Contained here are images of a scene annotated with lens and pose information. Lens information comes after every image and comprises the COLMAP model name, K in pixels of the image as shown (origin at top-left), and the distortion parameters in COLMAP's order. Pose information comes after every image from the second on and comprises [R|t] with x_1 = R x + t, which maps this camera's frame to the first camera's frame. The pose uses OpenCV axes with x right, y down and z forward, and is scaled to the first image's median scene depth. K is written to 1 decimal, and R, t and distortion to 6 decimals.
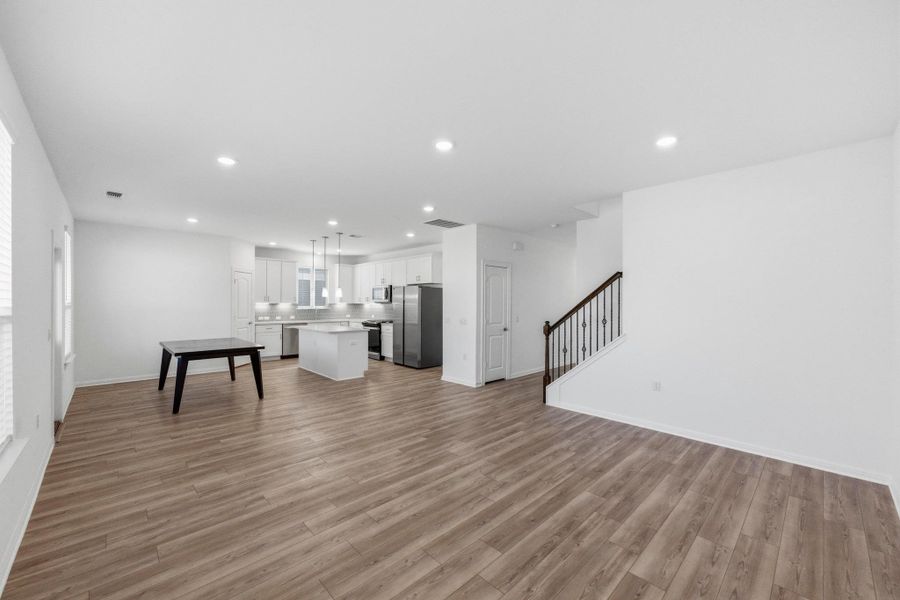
lens RADIAL K [[358.7, 0, 450.0], [0, 358.7, 300.0], [0, 0, 1]] dist [-0.001652, 0.000348]
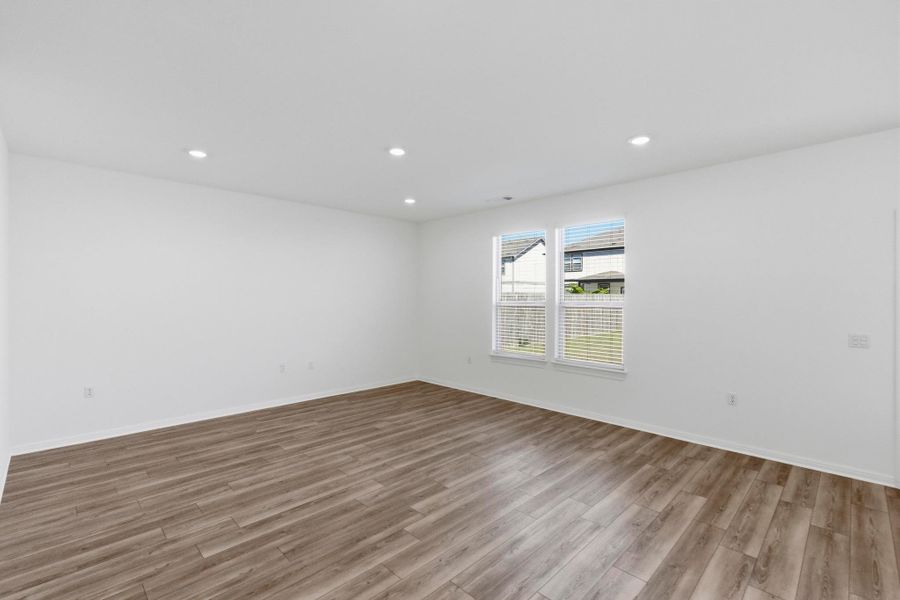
lens RADIAL K [[396.8, 0, 450.0], [0, 396.8, 300.0], [0, 0, 1]] dist [-0.003792, -0.000226]
pose [[-0.999770, -0.005318, -0.020763, -0.134259], [-0.005260, 0.999982, -0.002843, 0.009911], [0.020778, -0.002733, -0.999780, 1.937713]]
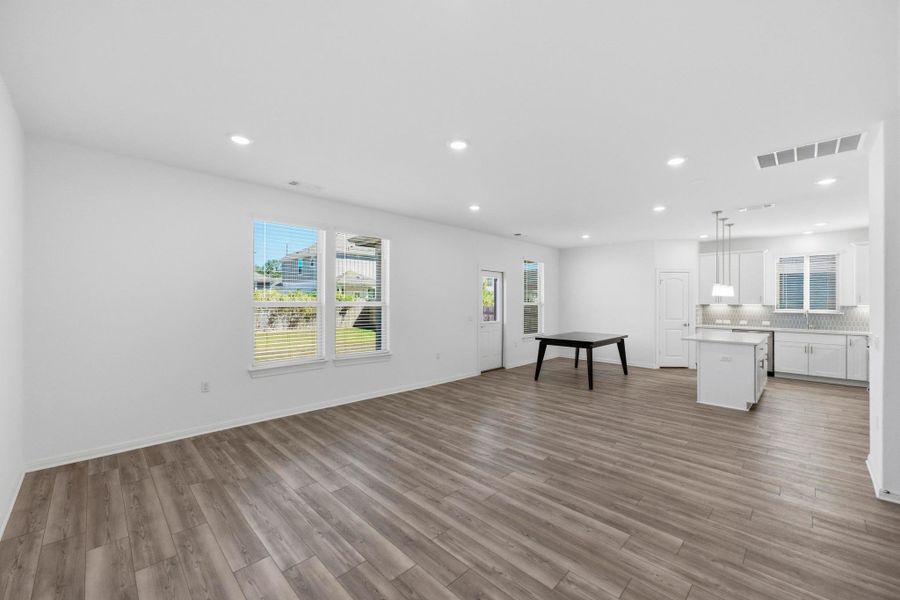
lens RADIAL K [[358.7, 0, 450.0], [0, 358.7, 300.0], [0, 0, 1]] dist [-0.001652, 0.000348]
pose [[0.021116, -0.008056, -0.999745, 0.880968], [-0.000472, 0.999967, -0.008068, 0.015334], [0.999777, 0.000643, 0.021112, 0.851926]]
